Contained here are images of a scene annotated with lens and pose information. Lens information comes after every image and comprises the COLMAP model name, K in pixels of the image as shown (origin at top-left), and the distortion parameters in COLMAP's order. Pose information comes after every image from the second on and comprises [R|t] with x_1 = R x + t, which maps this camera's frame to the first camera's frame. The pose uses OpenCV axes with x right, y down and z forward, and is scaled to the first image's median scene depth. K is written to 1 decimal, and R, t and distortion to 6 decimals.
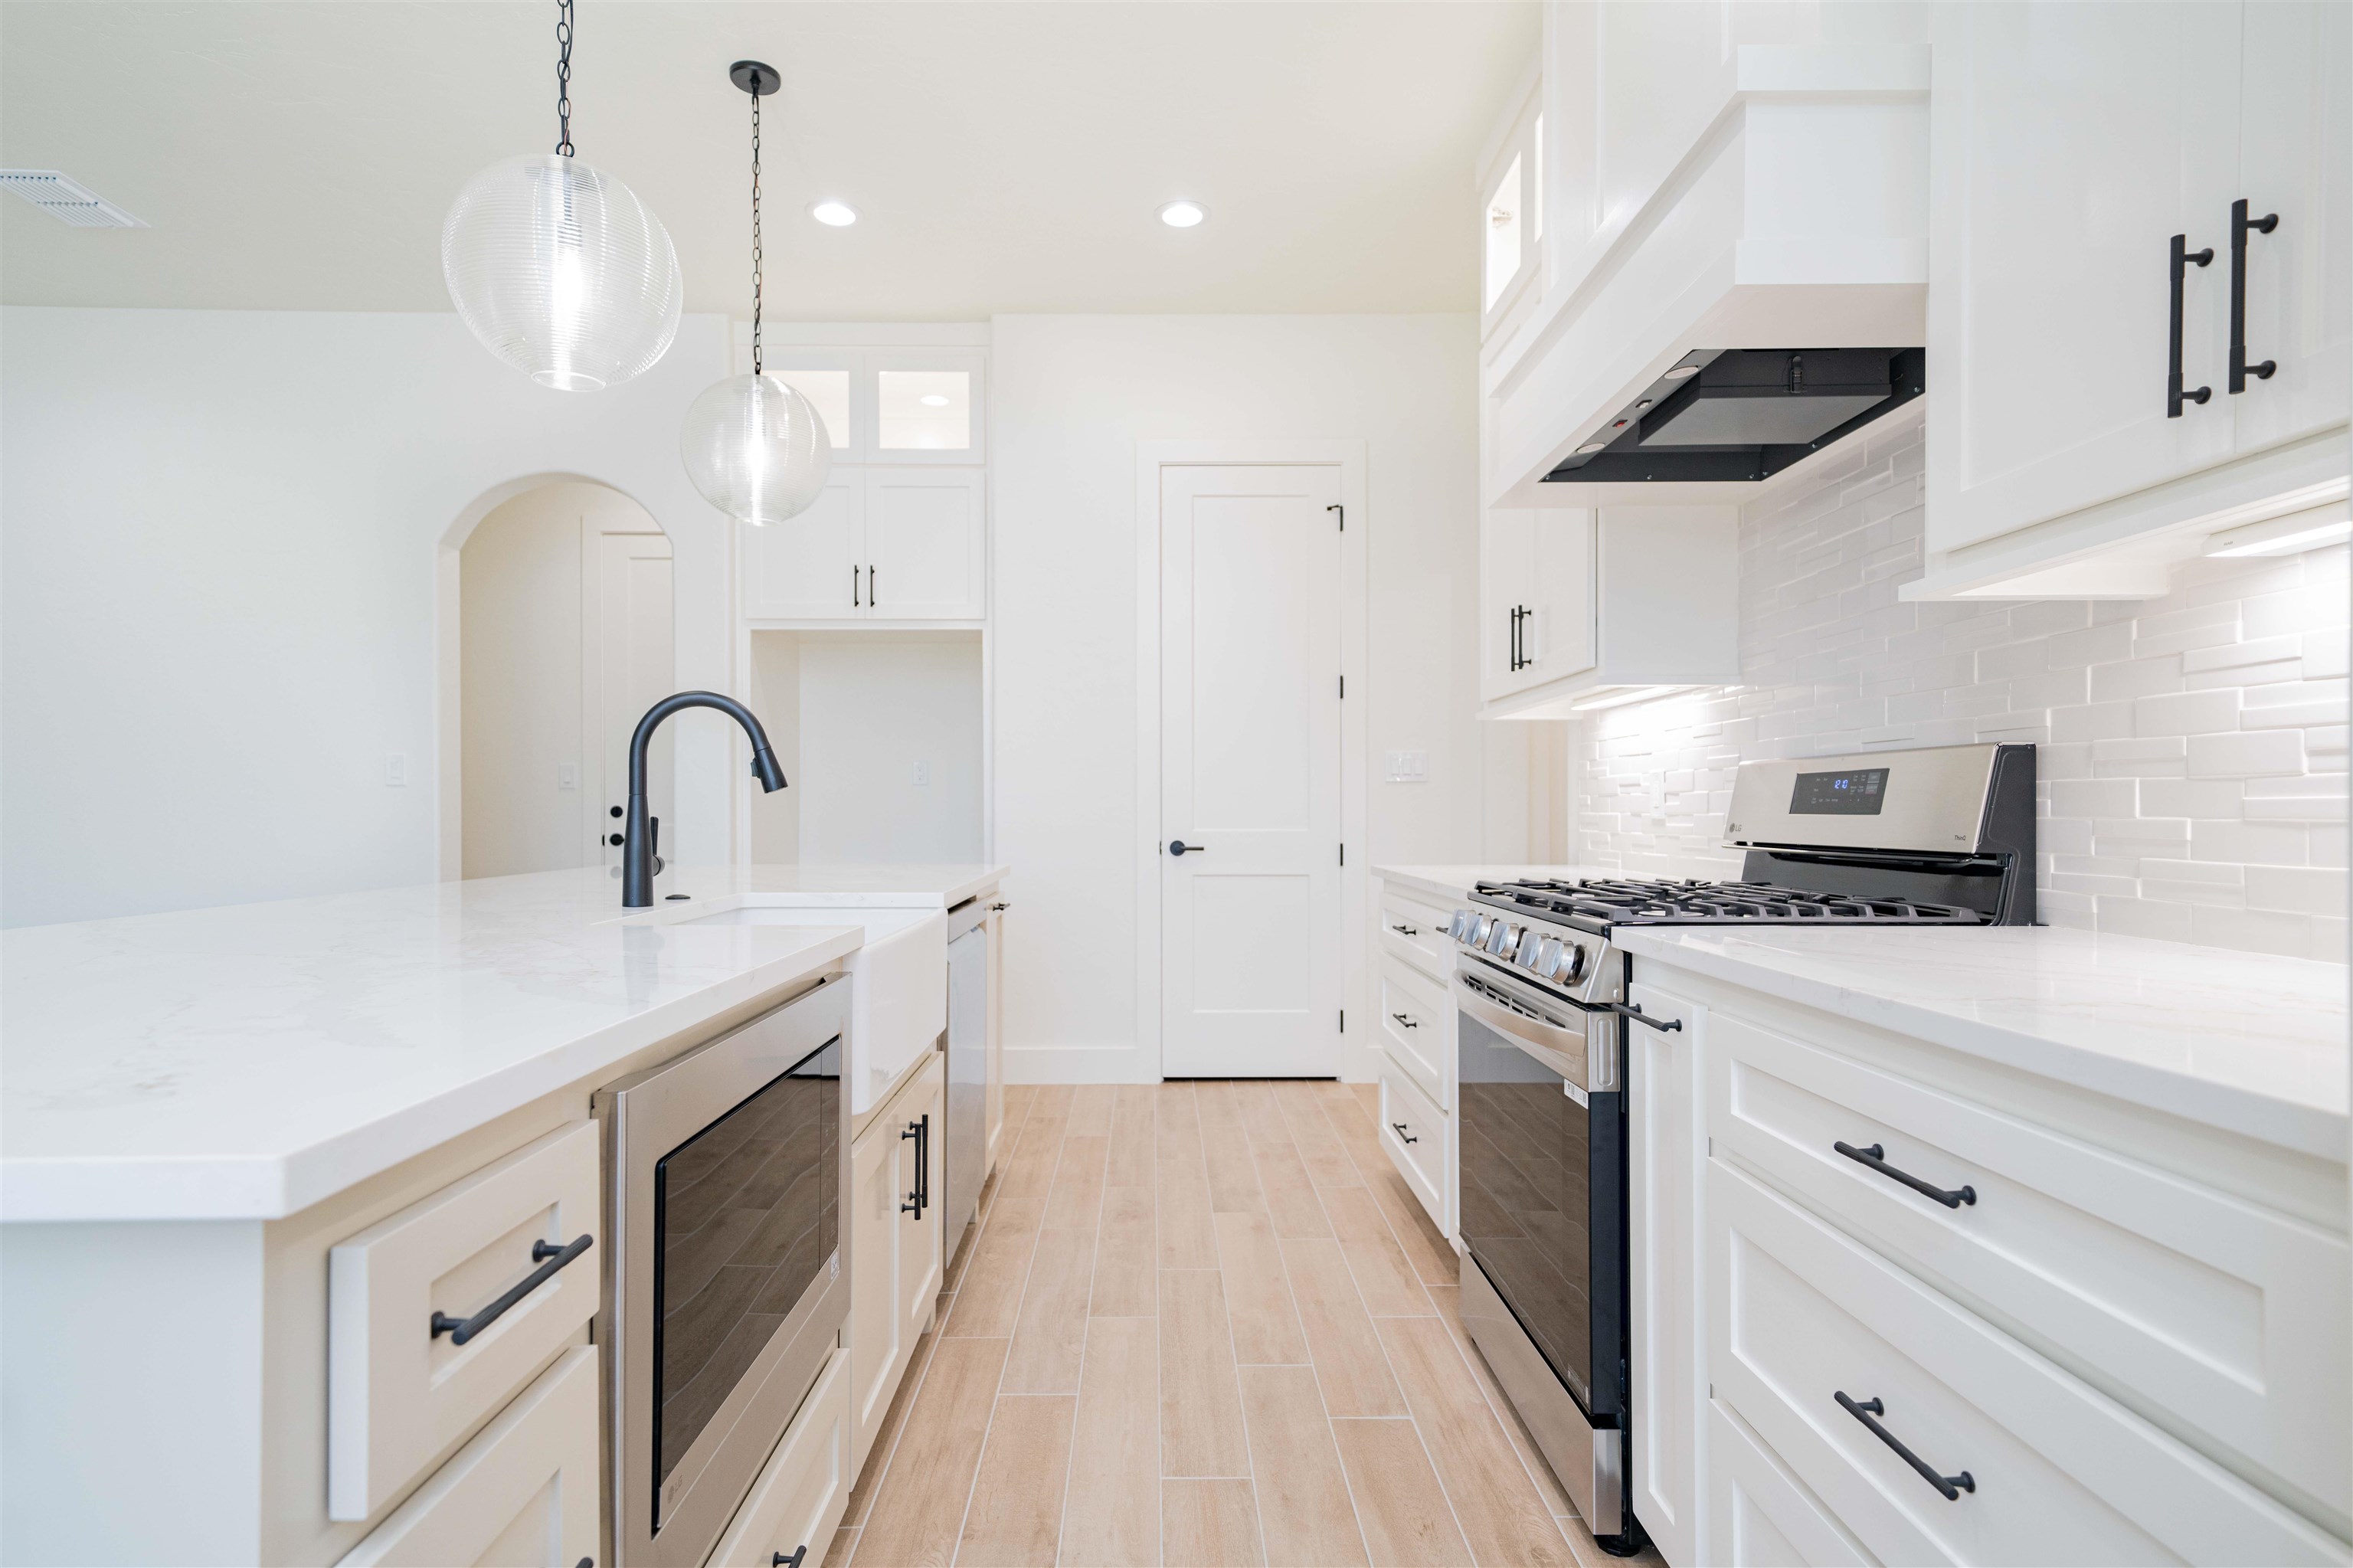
lens RADIAL K [[1221.4, 0, 1165.7], [0, 1221.4, 810.0], [0, 0, 1]] dist [0.031951, 0.000311]
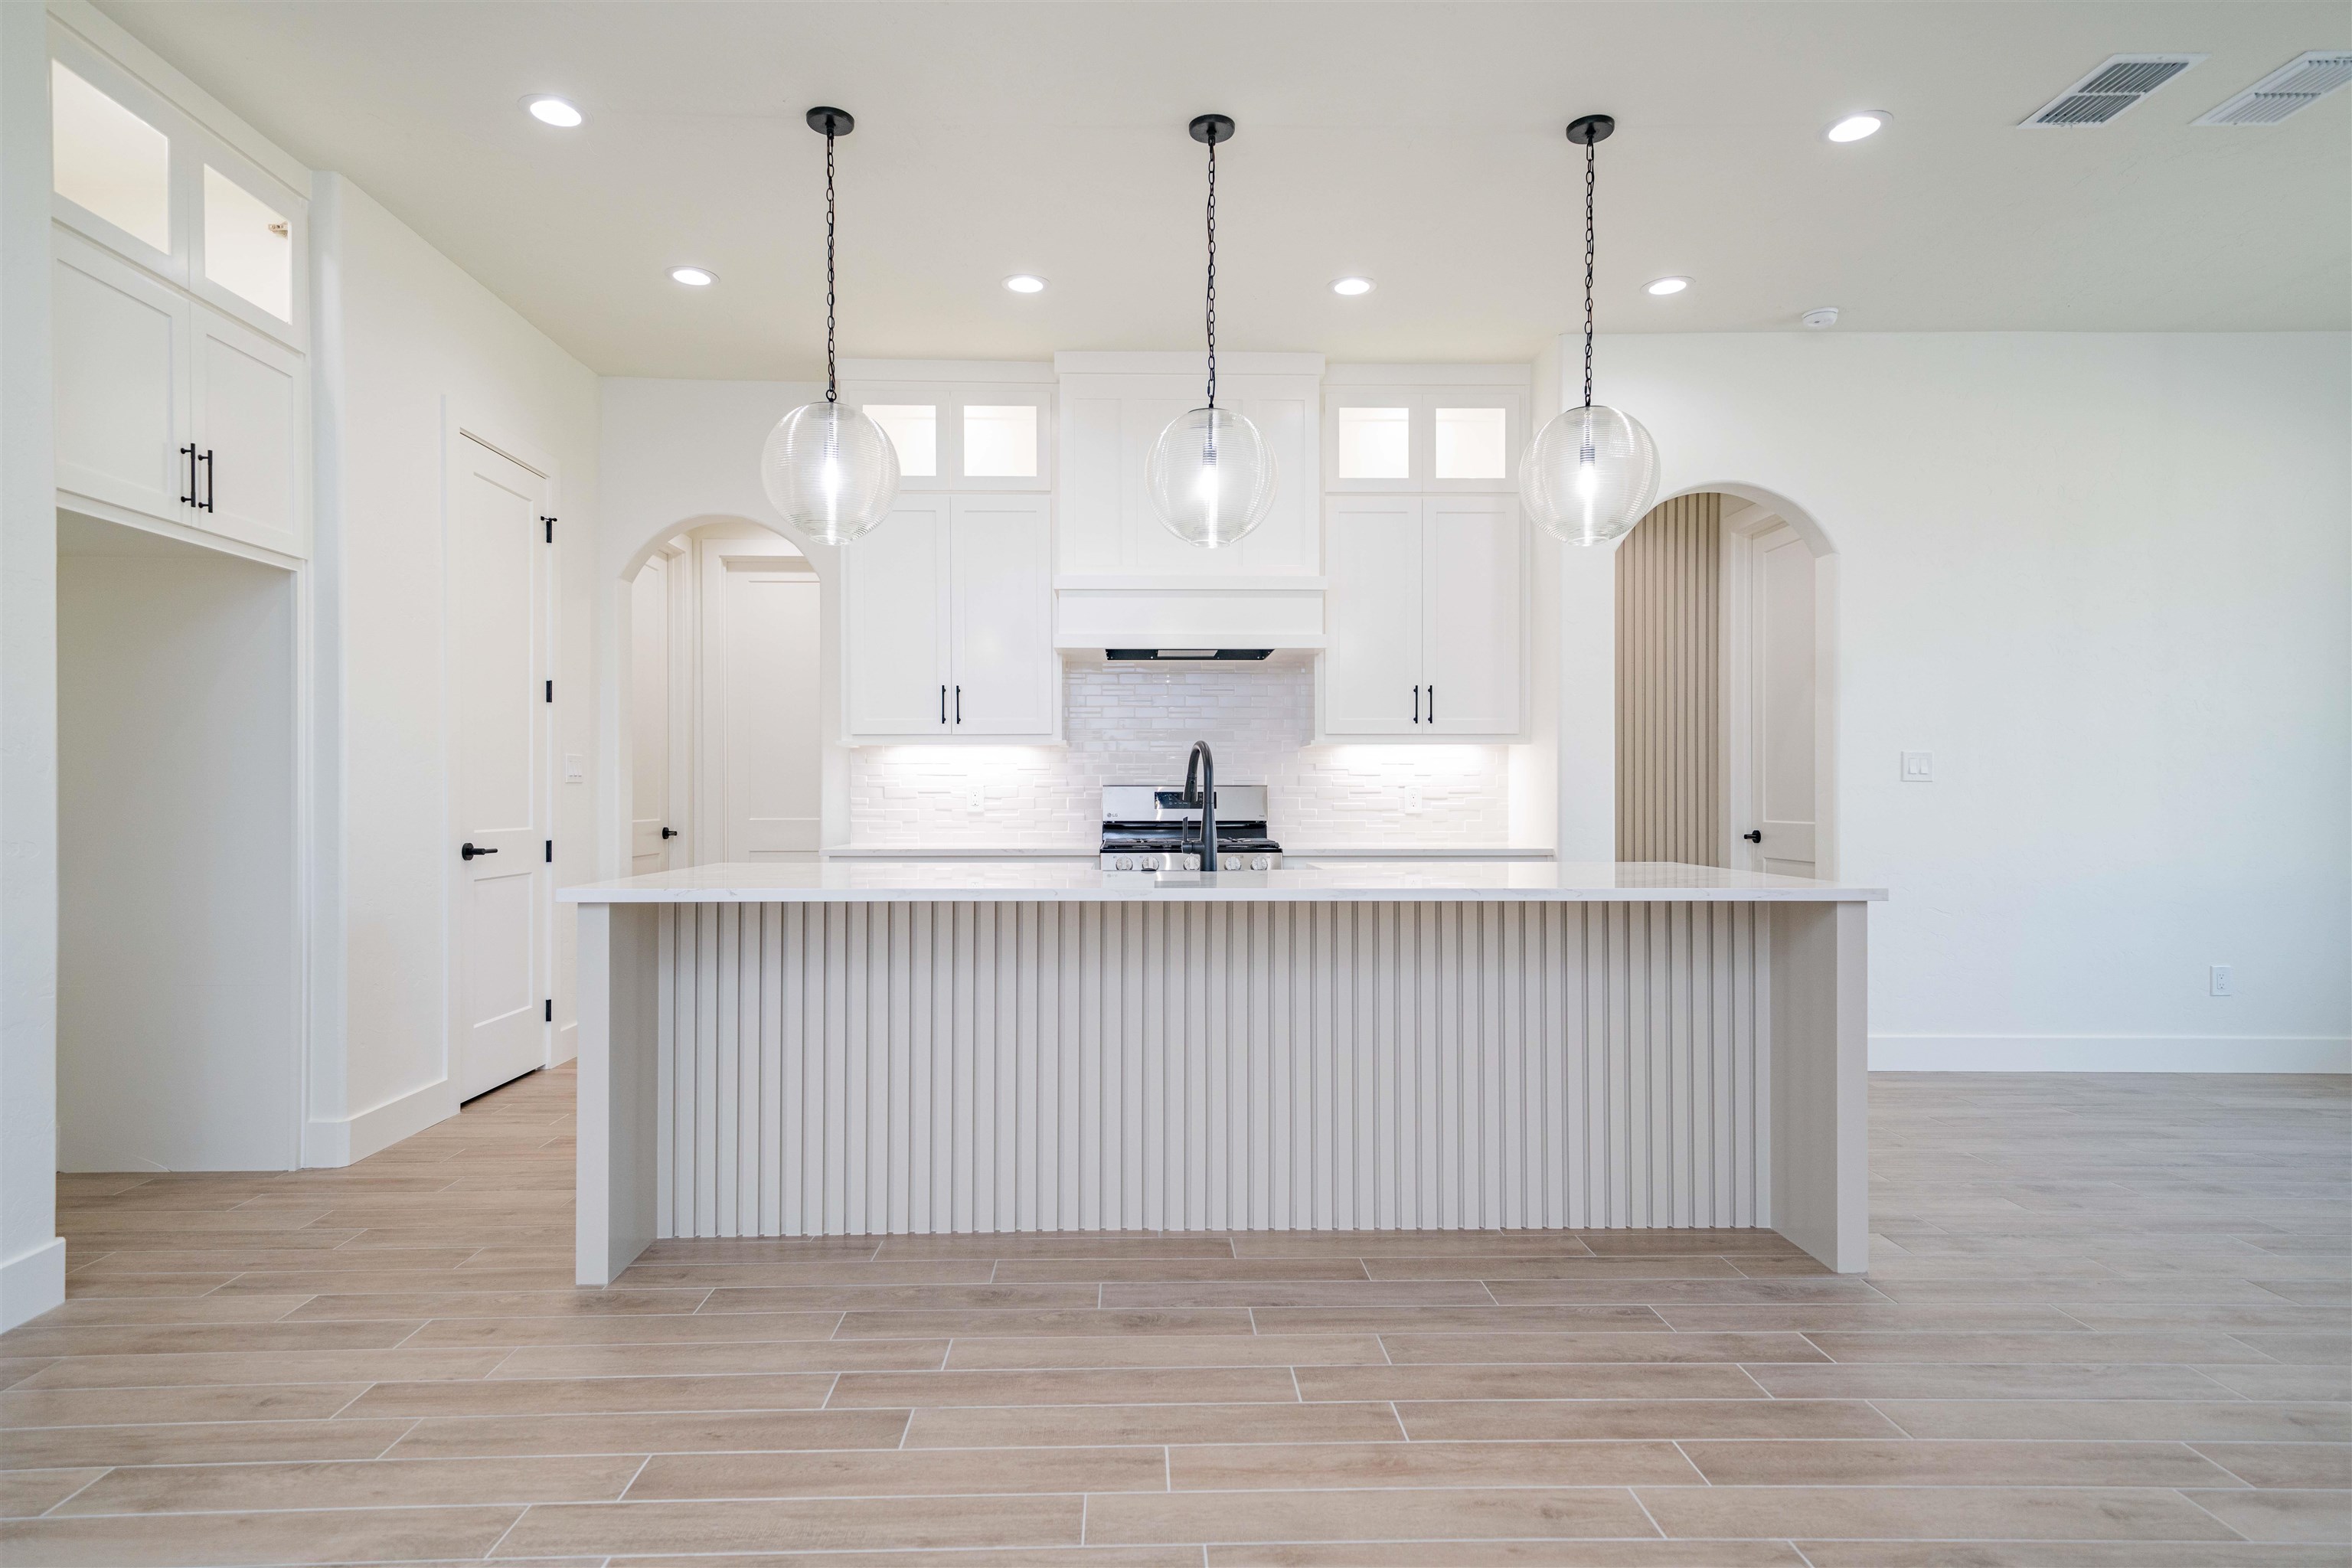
lens RADIAL K [[1286.5, 0, 1161.6], [0, 1286.5, 794.0], [0, 0, 1]] dist [0.022072, 0.001415]
pose [[-0.016970, 0.003284, 0.999851, -2.073755], [0.000733, 0.999994, -0.003272, -0.017809], [-0.999856, 0.000678, -0.016973, 1.059027]]
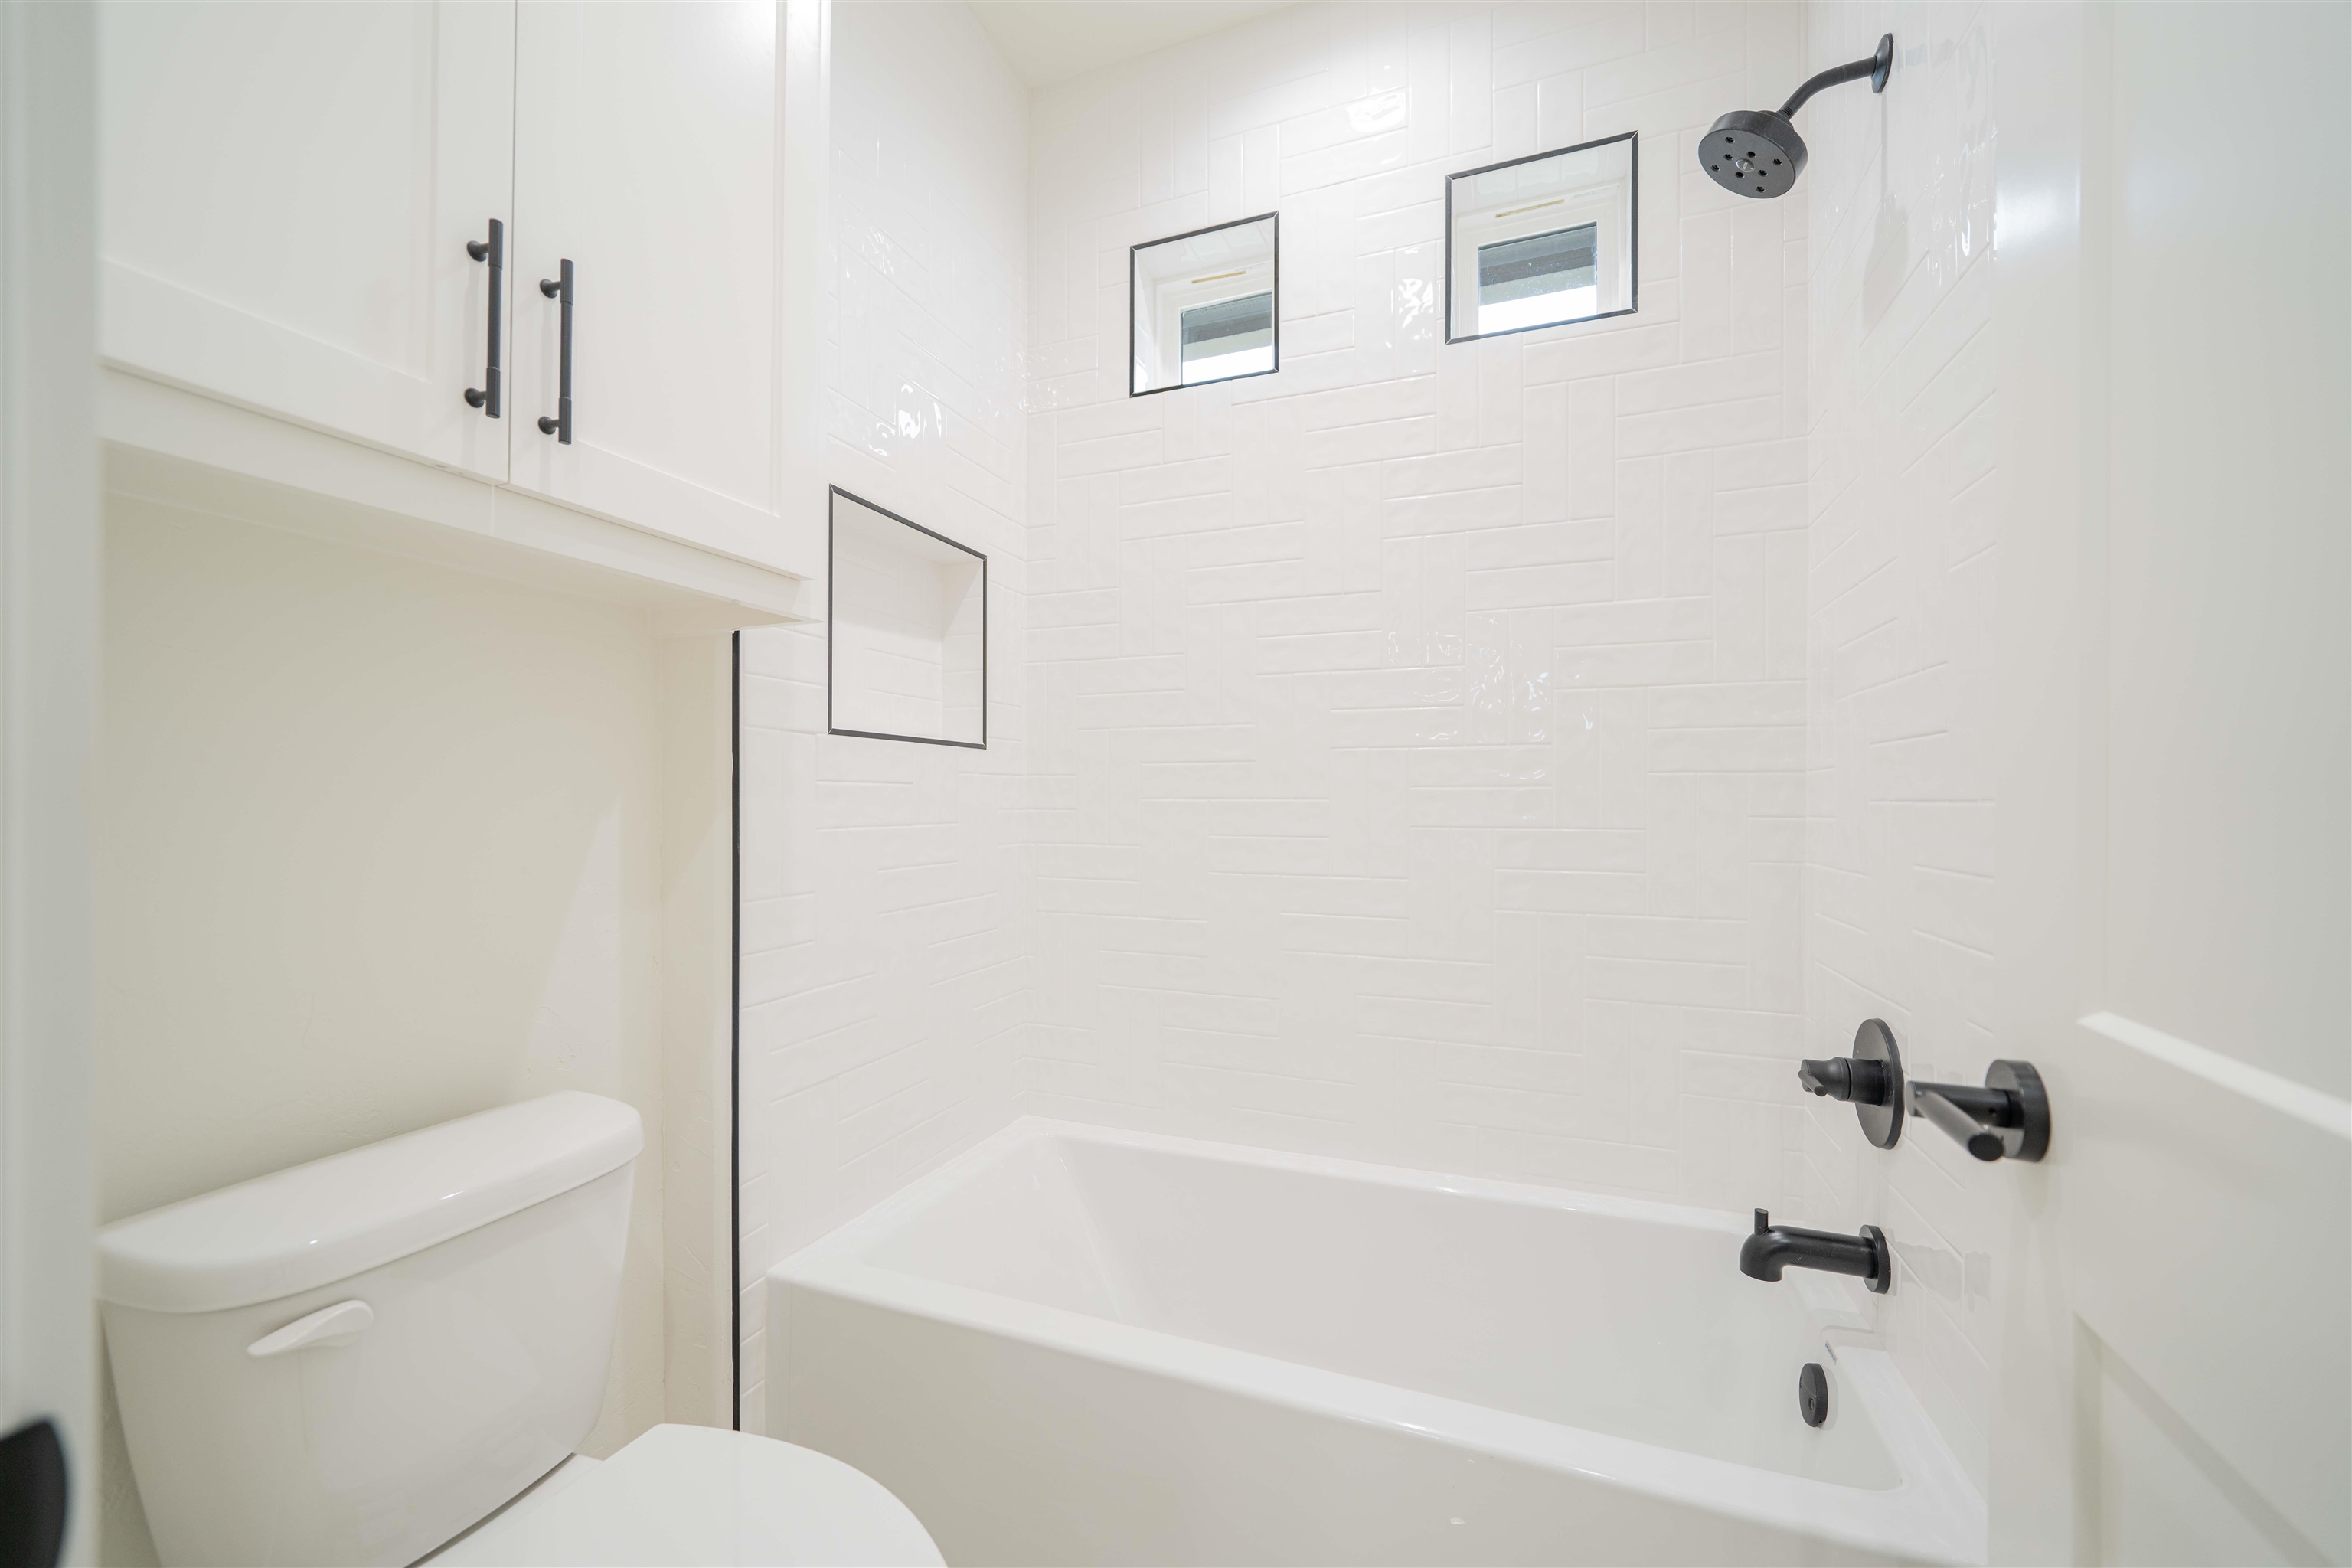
lens RADIAL K [[935.8, 0, 1176.0], [0, 935.8, 784.0], [0, 0, 1]] dist [-0.001616, -0.000086]
pose [[0.373307, 0.014594, 0.927593, -0.771827], [-0.000389, 0.999879, -0.015574, -0.214567], [-0.927708, 0.005453, 0.373268, 1.785576]]
